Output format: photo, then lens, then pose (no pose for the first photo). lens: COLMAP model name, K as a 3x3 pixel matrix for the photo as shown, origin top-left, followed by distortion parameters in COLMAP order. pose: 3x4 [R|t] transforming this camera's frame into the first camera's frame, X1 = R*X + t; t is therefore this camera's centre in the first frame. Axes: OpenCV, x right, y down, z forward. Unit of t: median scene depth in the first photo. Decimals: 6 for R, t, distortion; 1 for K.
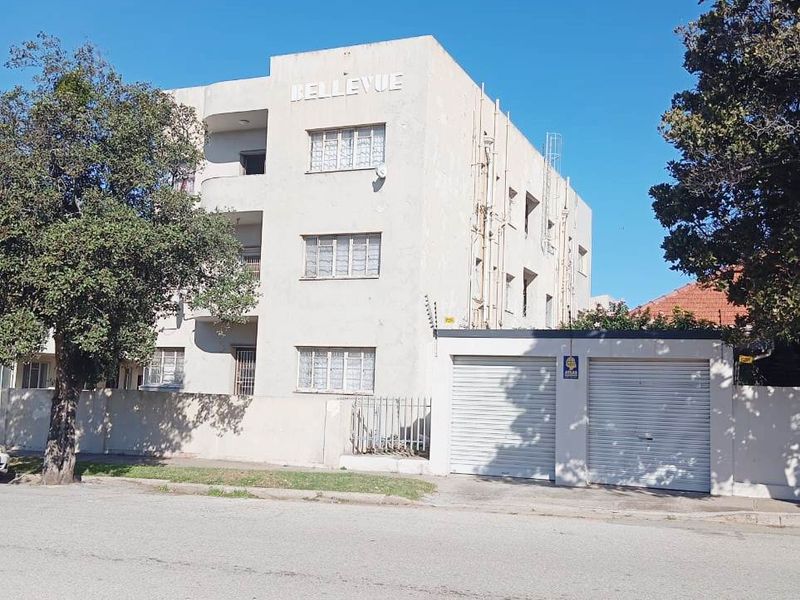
lens RADIAL K [[812.1, 0, 399.4], [0, 812.1, 304.5], [0, 0, 1]] dist [0.050285, 0.000000]
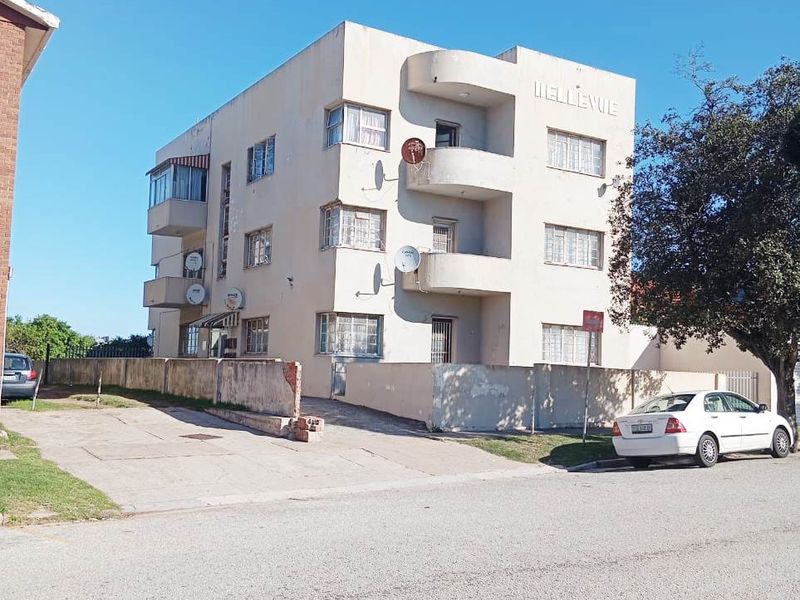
lens RADIAL K [[812.1, 0, 399.1], [0, 812.1, 296.9], [0, 0, 1]] dist [0.050285, 0.000000]
pose [[0.616376, 0.055621, 0.785485, -1.251757], [-0.096334, 0.995336, 0.005114, 0.032529], [-0.781537, -0.078821, 0.618859, 0.525345]]
